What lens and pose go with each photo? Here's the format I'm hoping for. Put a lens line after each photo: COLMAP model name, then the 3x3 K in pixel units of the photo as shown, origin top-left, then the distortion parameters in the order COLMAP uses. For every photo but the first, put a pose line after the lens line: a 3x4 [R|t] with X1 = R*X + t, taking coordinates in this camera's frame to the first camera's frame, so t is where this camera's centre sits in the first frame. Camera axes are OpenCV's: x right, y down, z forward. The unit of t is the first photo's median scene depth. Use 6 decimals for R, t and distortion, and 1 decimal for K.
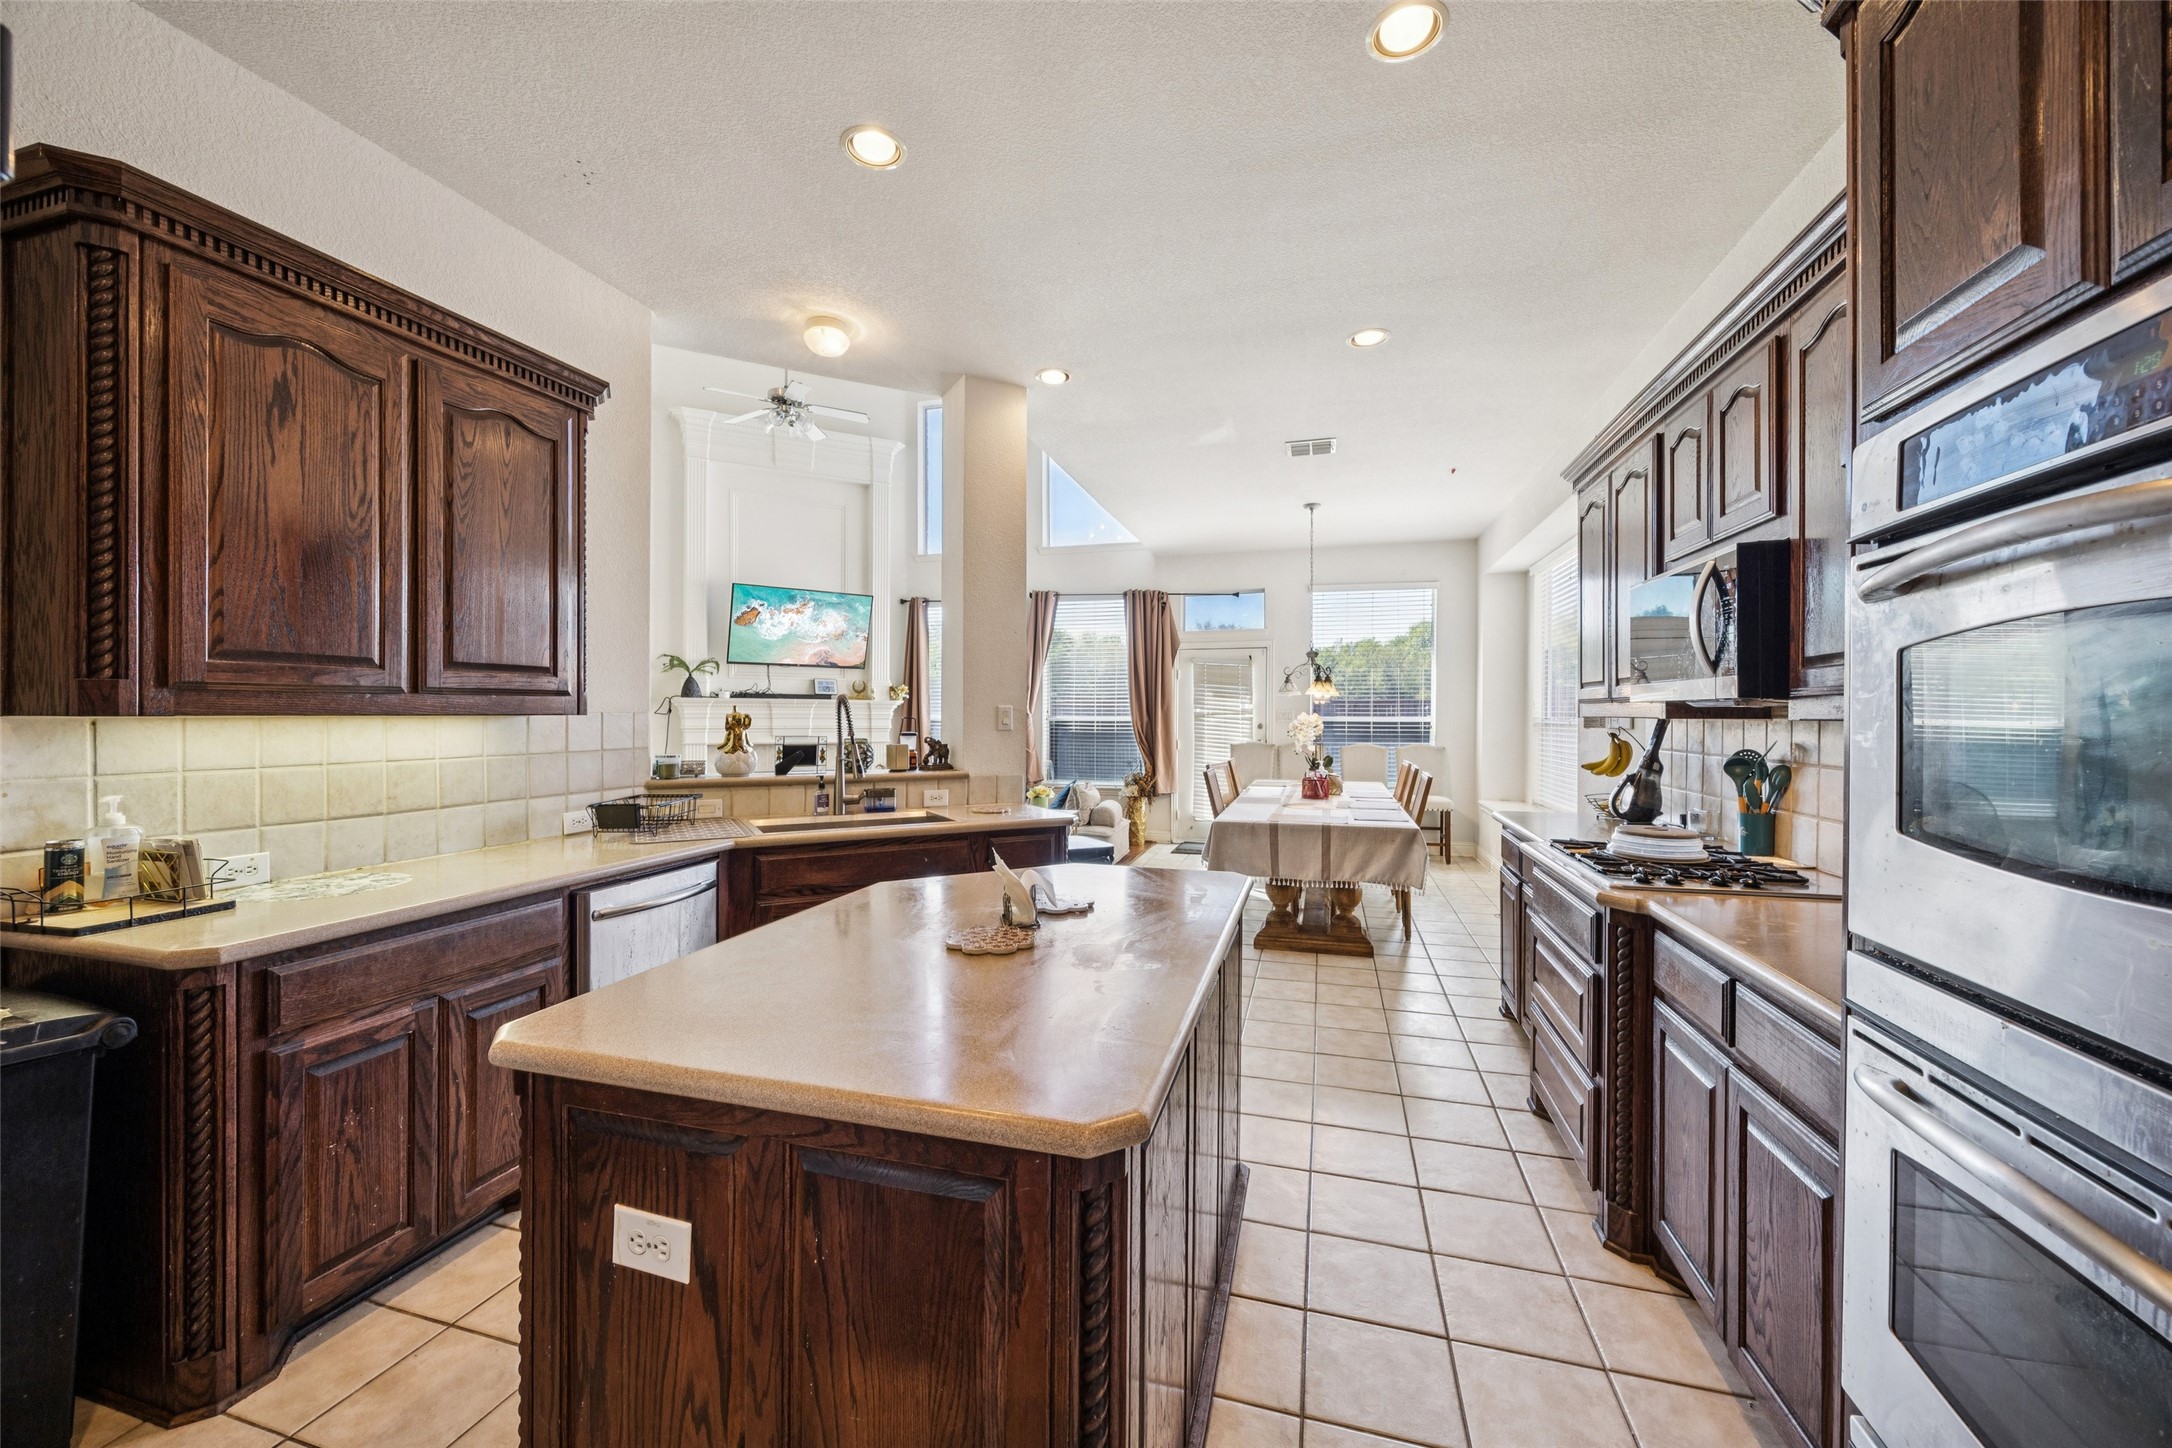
lens RADIAL K [[832.8, 0, 1076.7], [0, 832.8, 713.5], [0, 0, 1]] dist [0.002135, -0.000026]
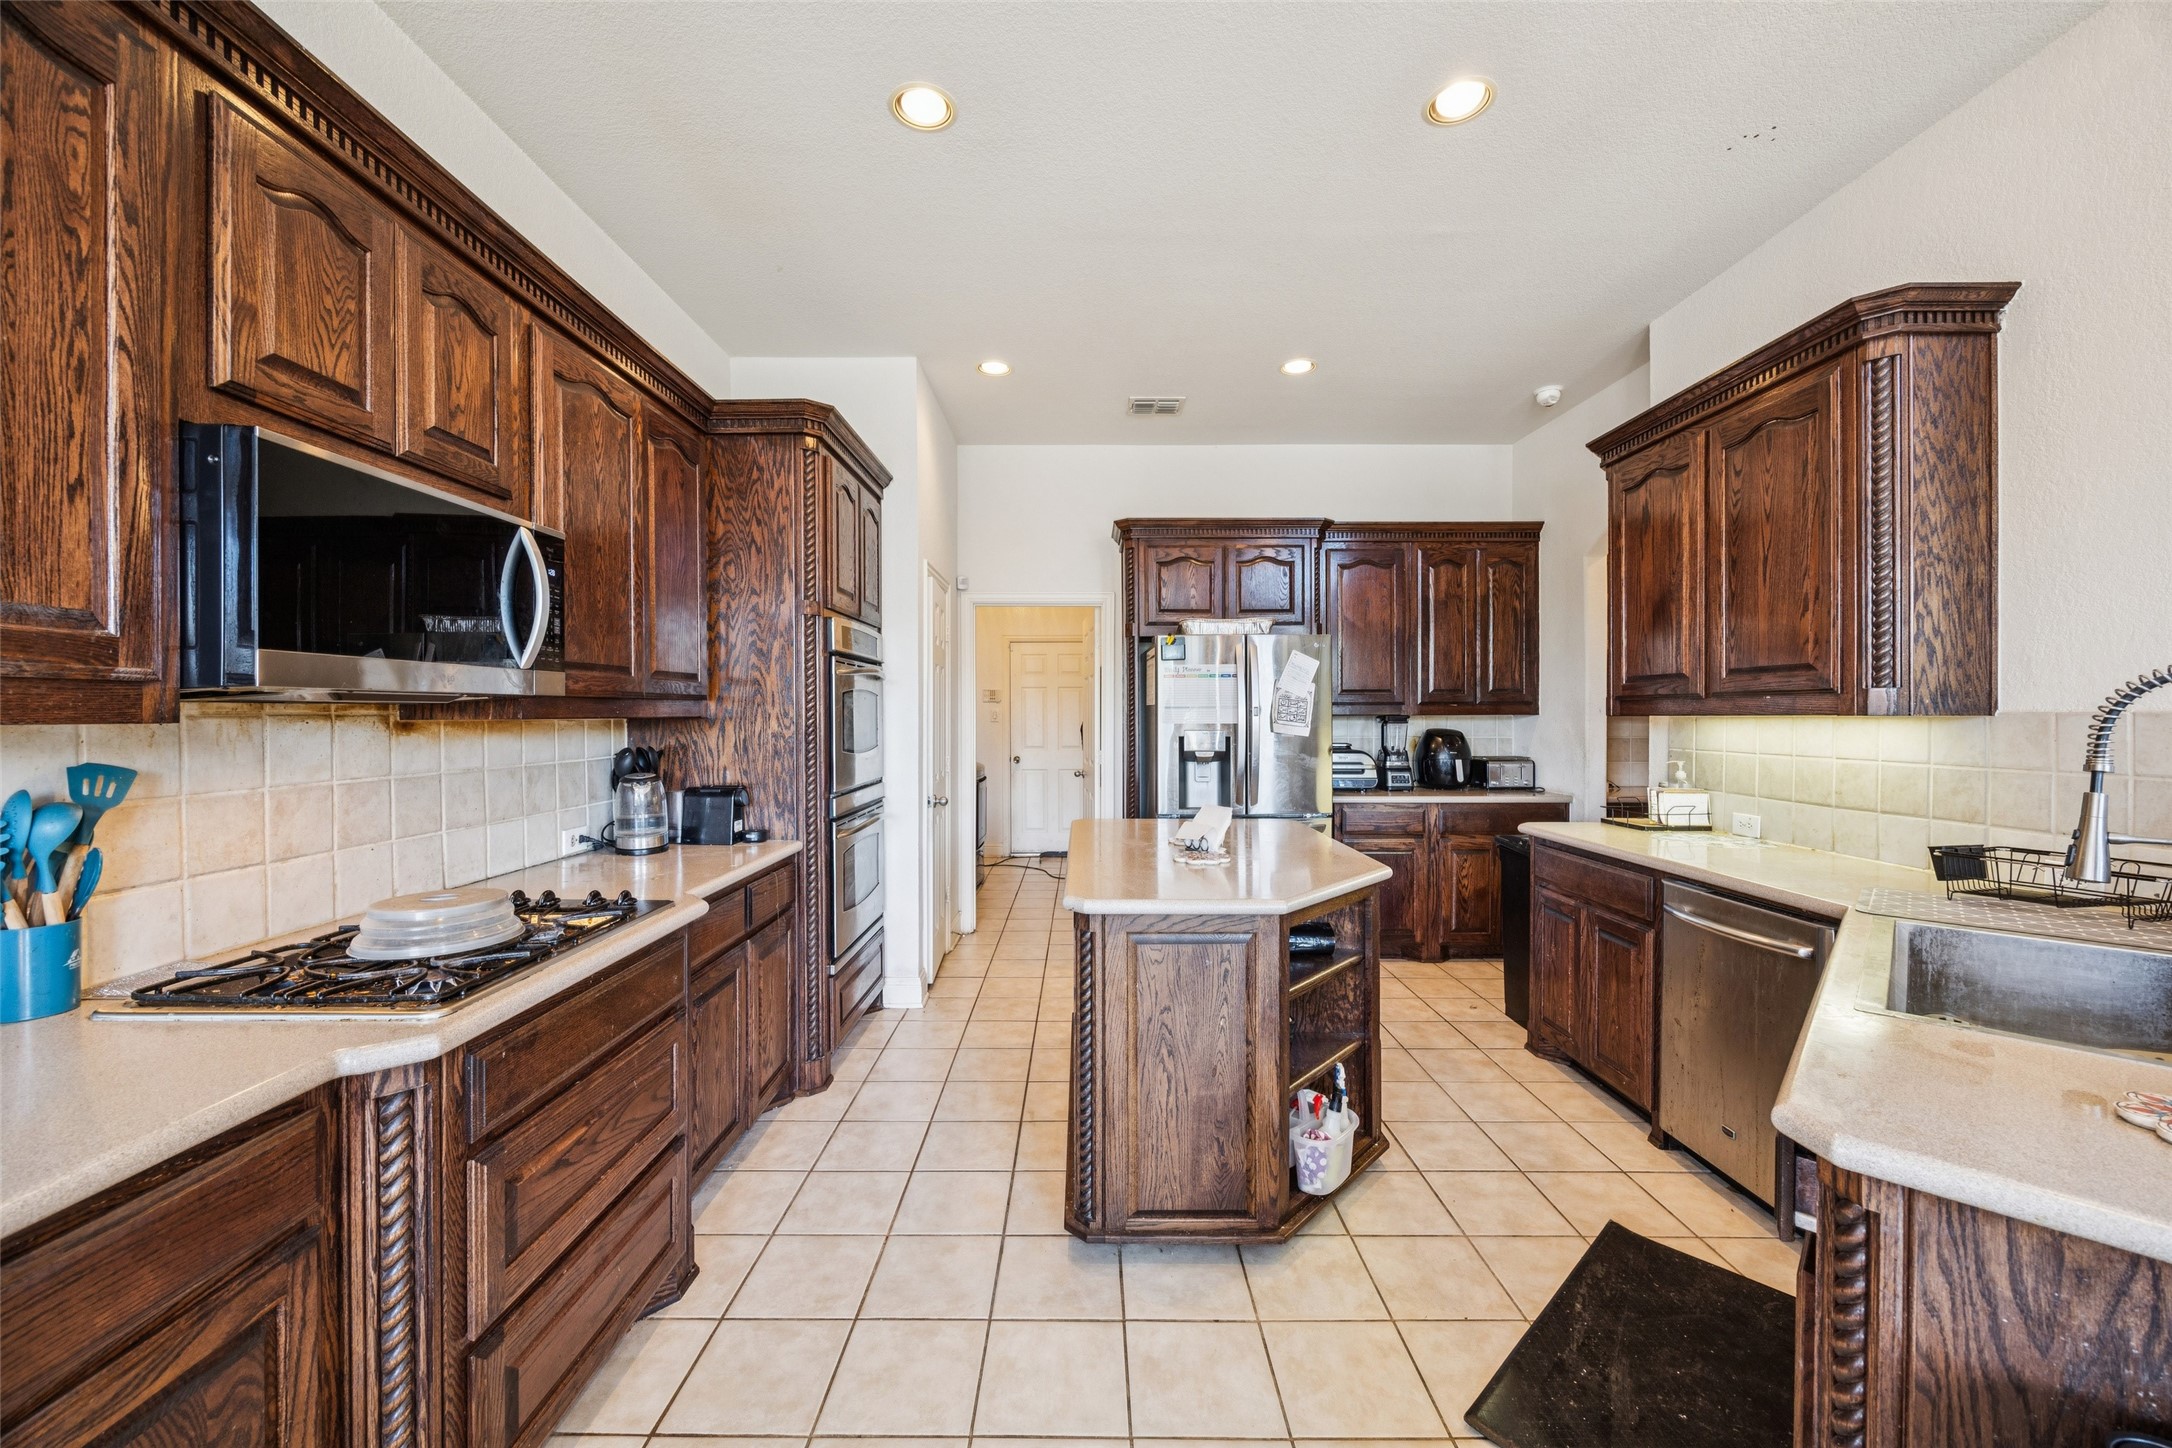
lens RADIAL K [[832.8, 0, 1086.3], [0, 832.8, 719.7], [0, 0, 1]] dist [0.002135, -0.000026]
pose [[-0.960280, -0.001370, -0.279034, 0.409831], [-0.002018, 0.999996, 0.002034, 0.006245], [0.279030, 0.002517, -0.960279, 1.770544]]
